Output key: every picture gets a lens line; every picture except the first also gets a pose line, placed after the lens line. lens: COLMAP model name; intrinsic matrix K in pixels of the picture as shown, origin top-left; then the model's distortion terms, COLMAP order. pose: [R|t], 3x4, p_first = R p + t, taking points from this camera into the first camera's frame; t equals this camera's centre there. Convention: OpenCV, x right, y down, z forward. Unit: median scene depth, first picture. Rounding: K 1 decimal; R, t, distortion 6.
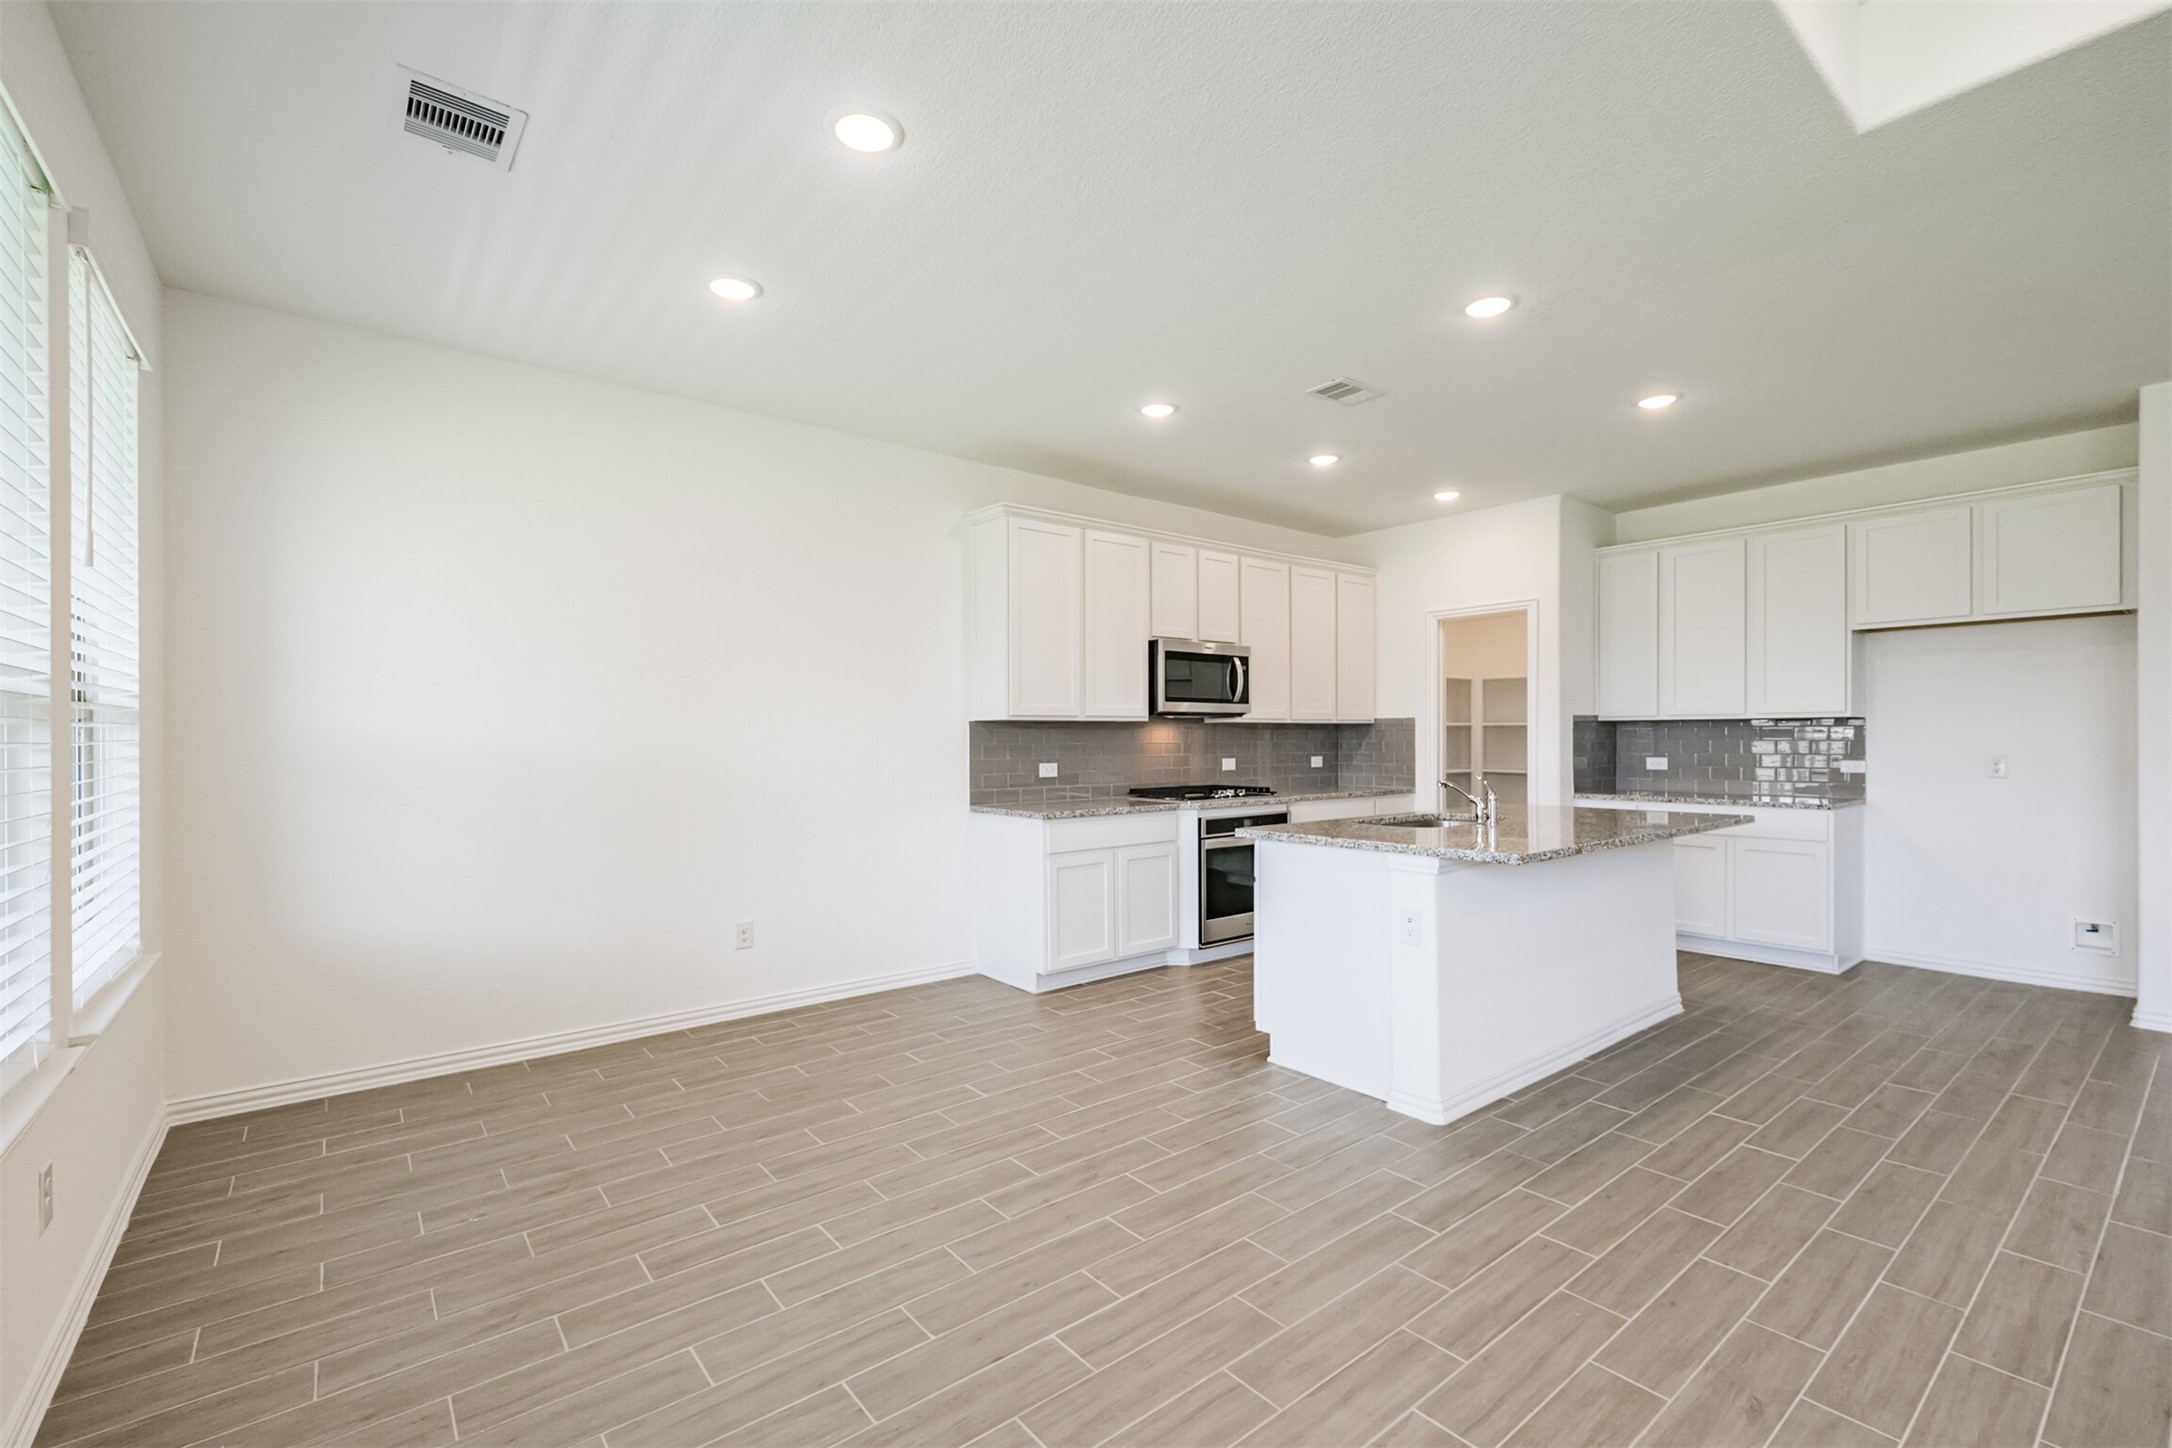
lens RADIAL K [[936.3, 0, 1083.7], [0, 936.3, 737.0], [0, 0, 1]] dist [0.002239, 0.000449]
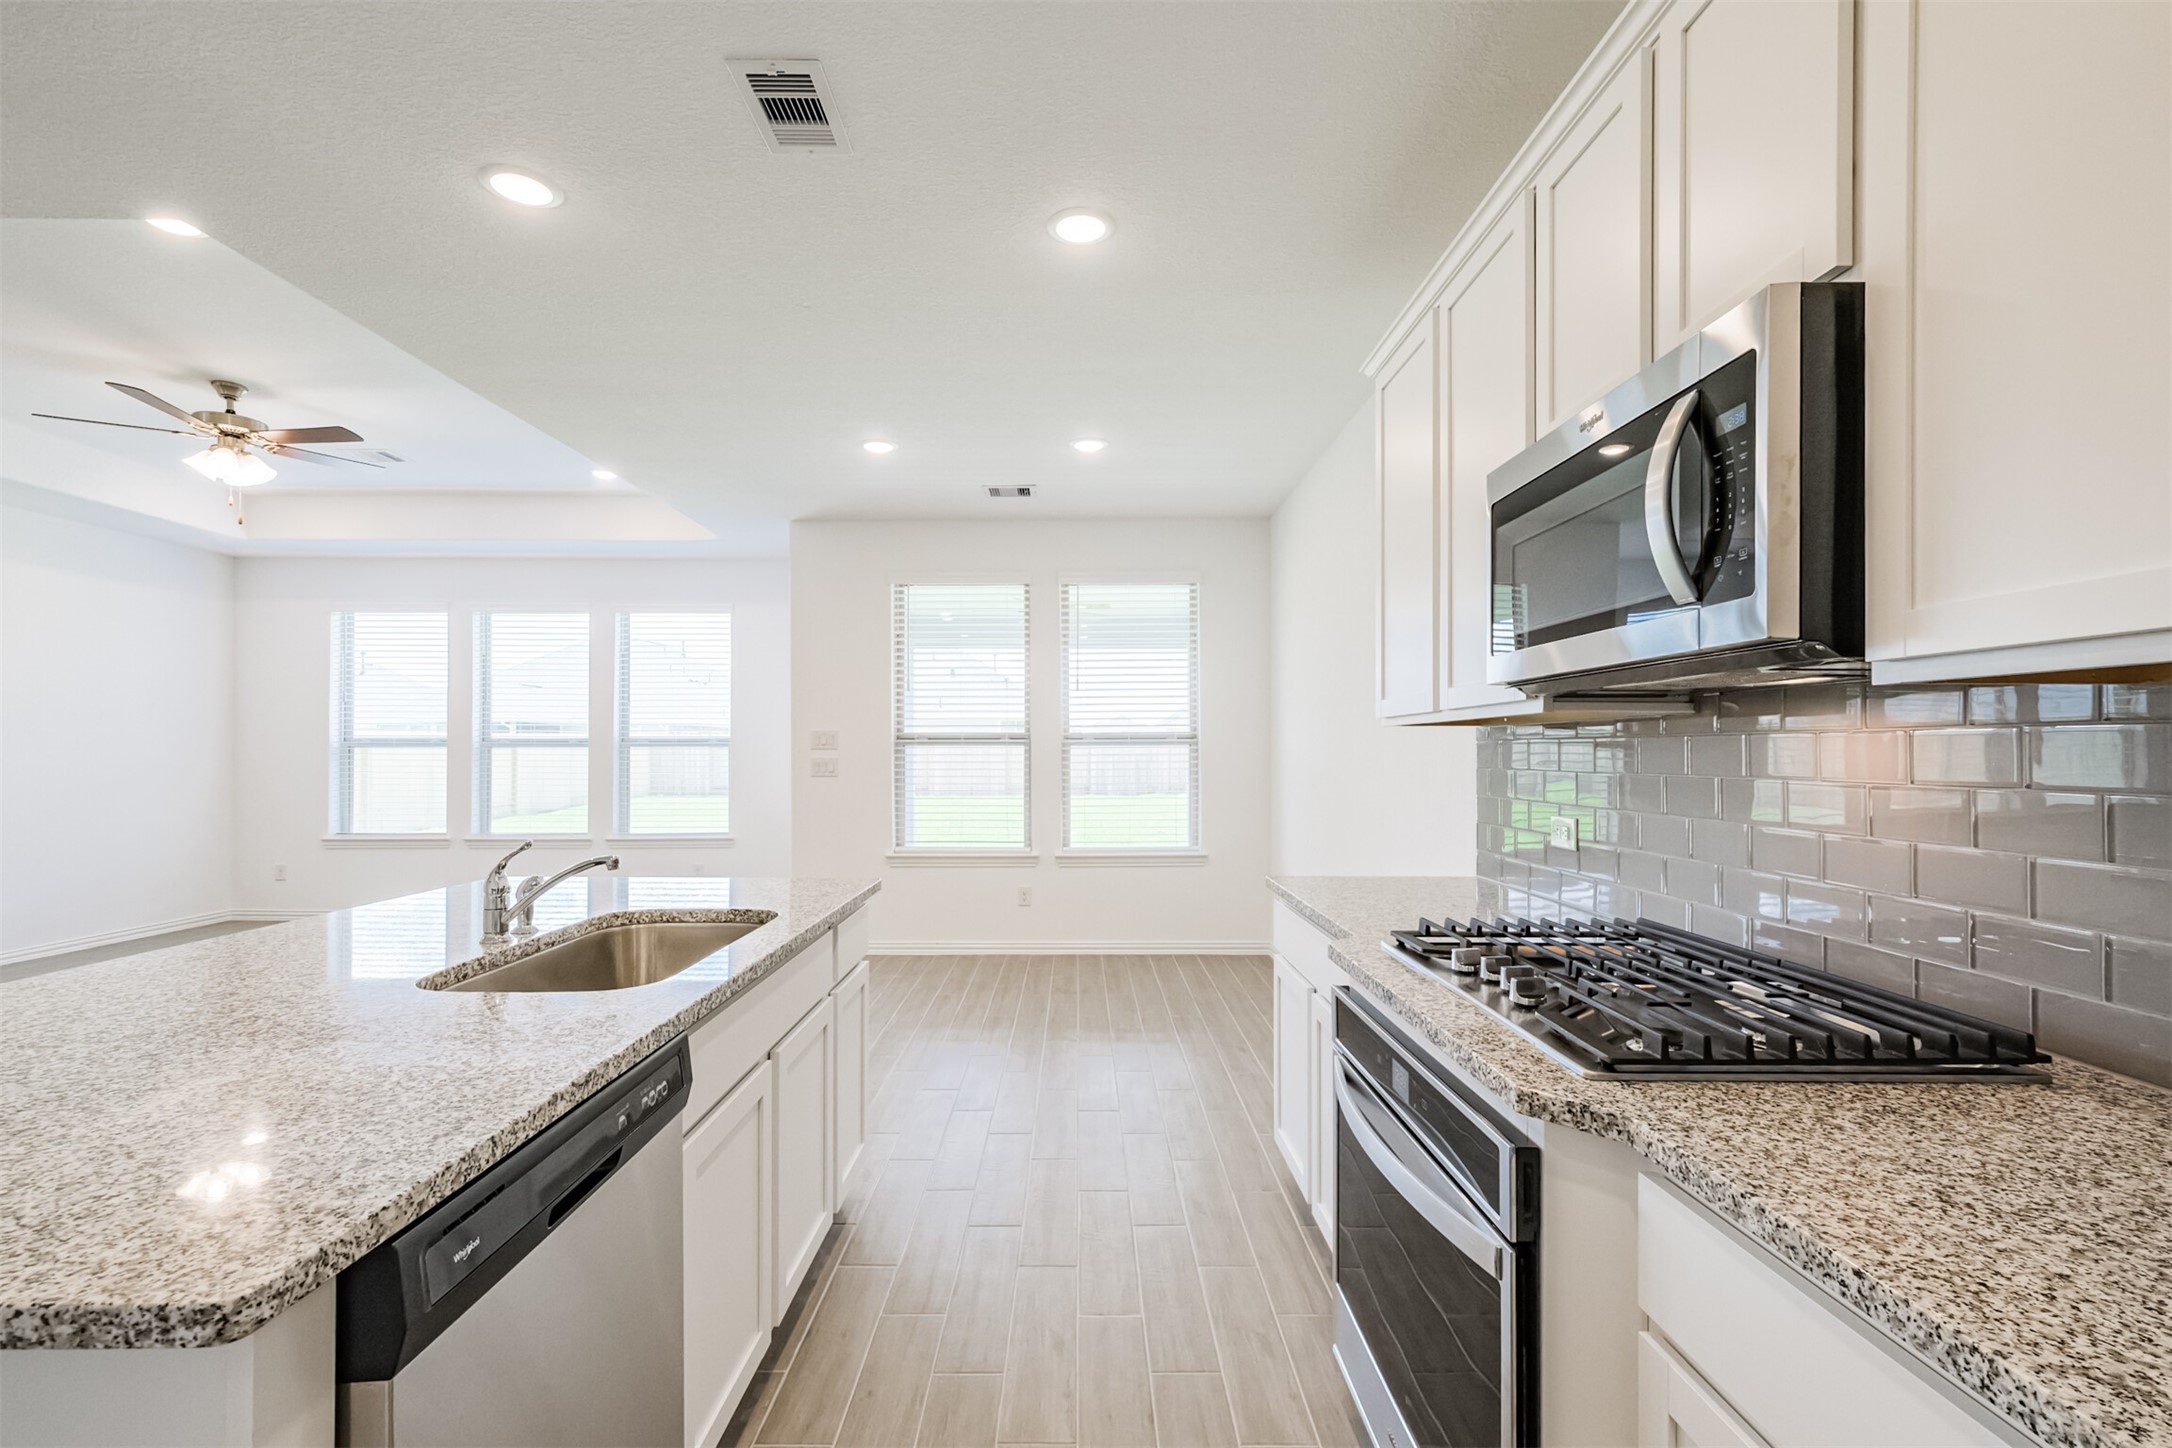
lens RADIAL K [[936.6, 0, 1076.5], [0, 936.6, 752.4], [0, 0, 1]] dist [-0.000024, -0.000101]
pose [[-0.625232, 0.004858, -0.780424, 0.453959], [0.003059, 0.999988, 0.003774, -0.004641], [0.780433, -0.000028, -0.625239, 1.113309]]
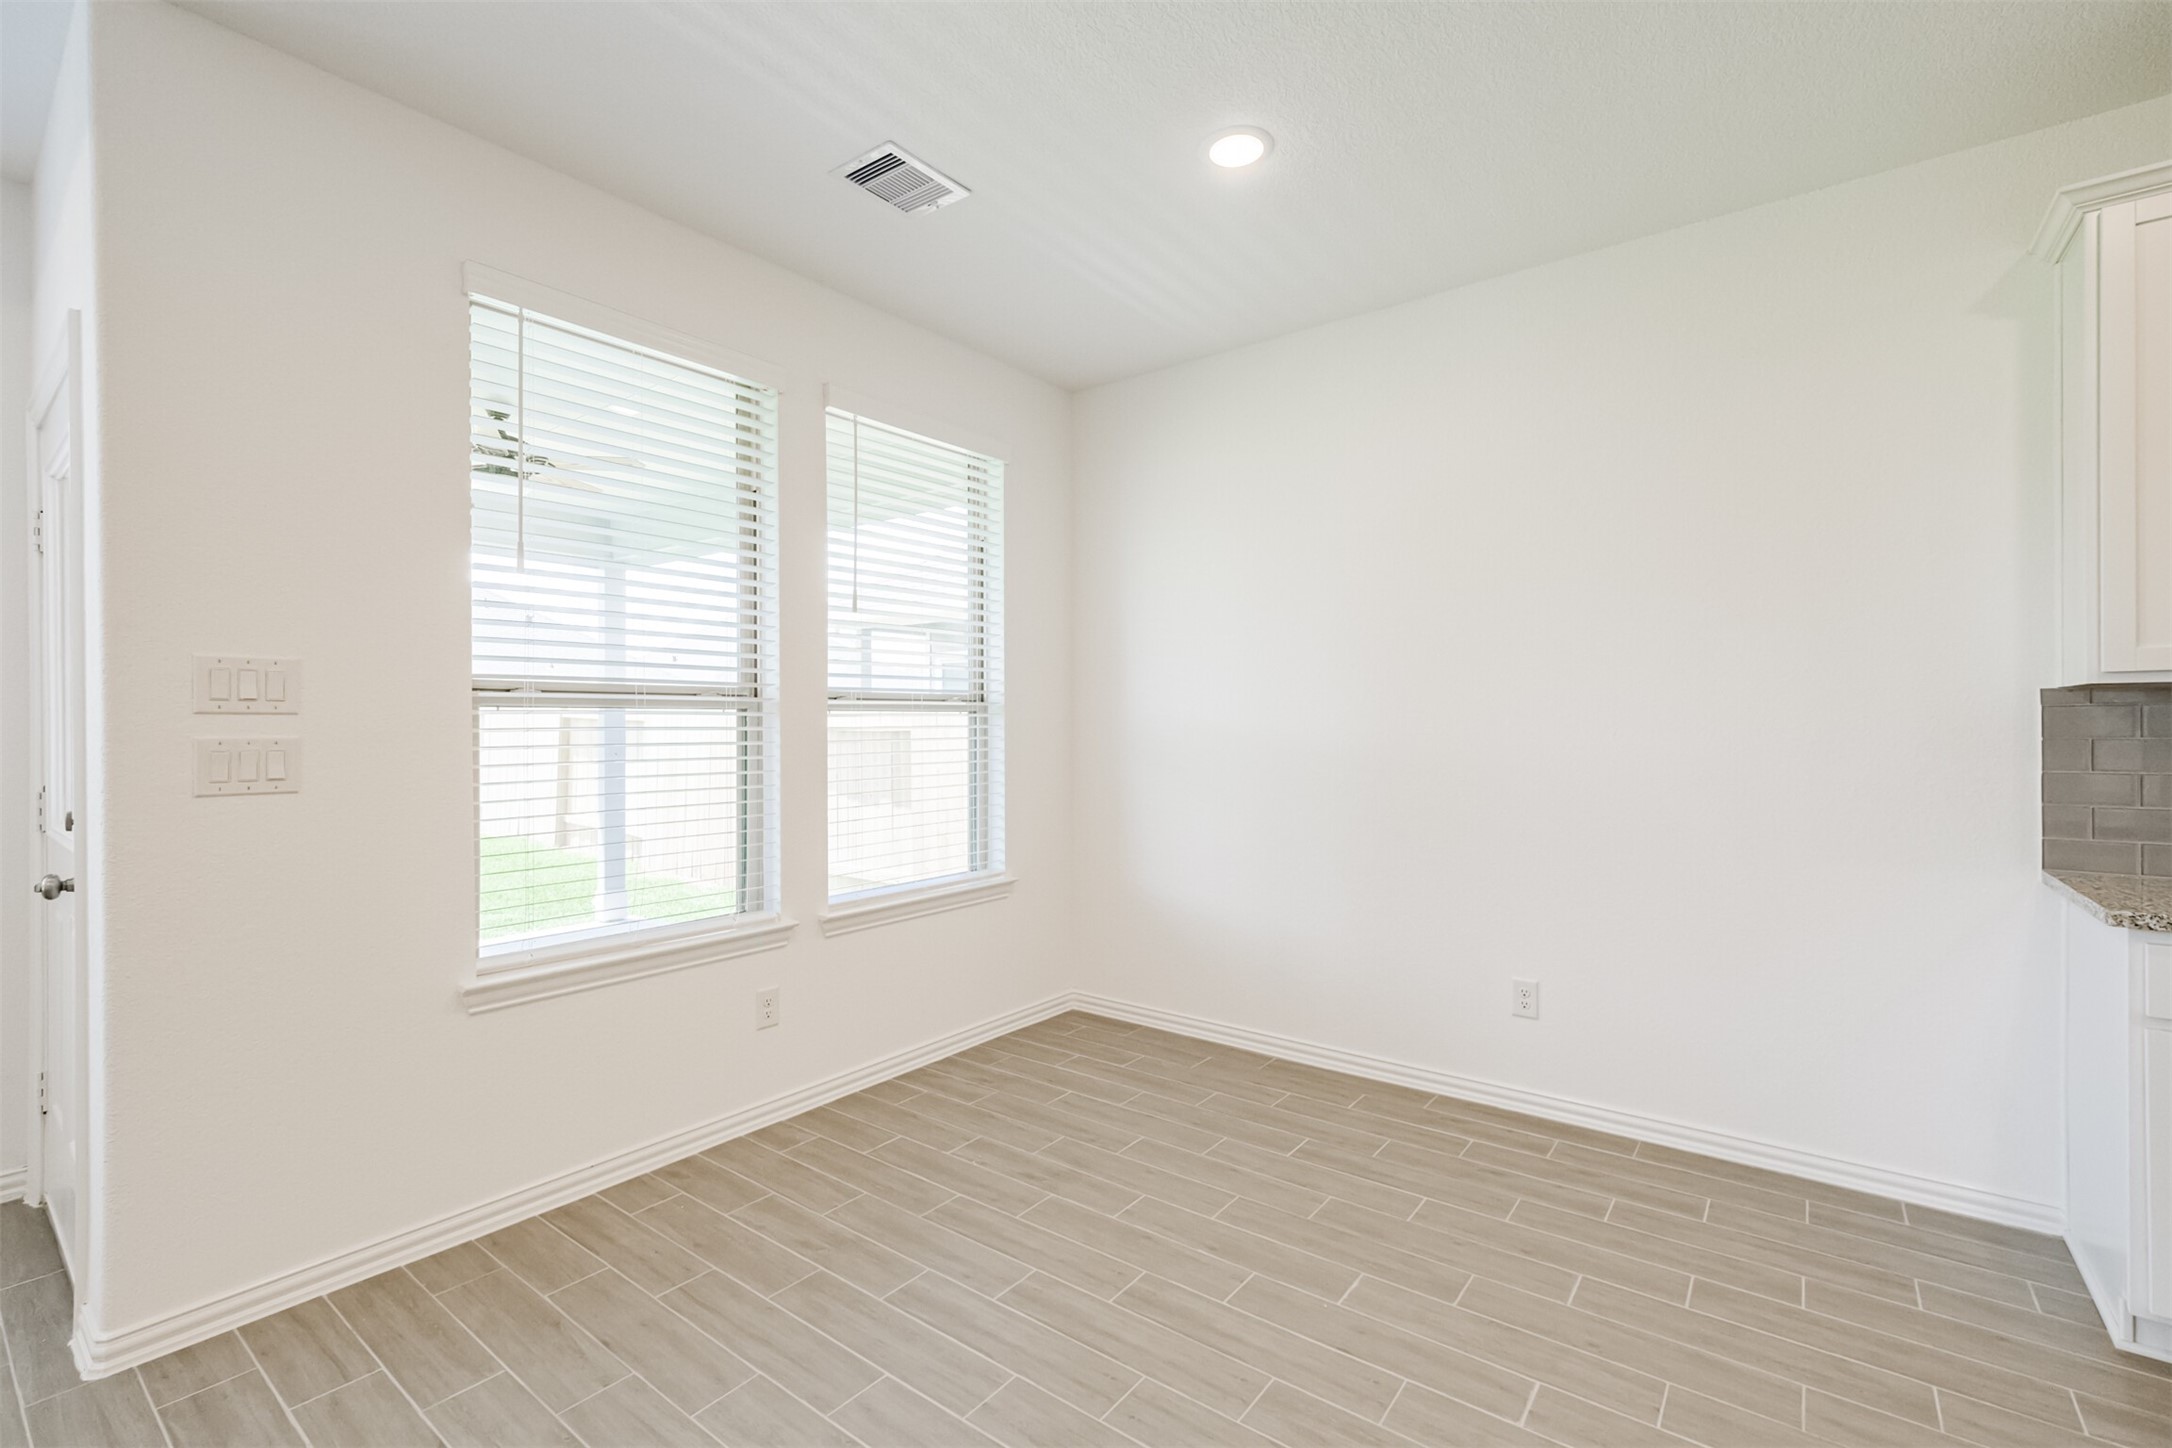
lens RADIAL K [[952.9, 0, 1086.0], [0, 952.9, 724.0], [0, 0, 1]] dist [0.000001, 0.000258]
pose [[0.234371, 0.003002, -0.972143, 0.218059], [0.001276, 0.999993, 0.003395, -0.001635], [0.972146, -0.002036, 0.234365, 0.407038]]
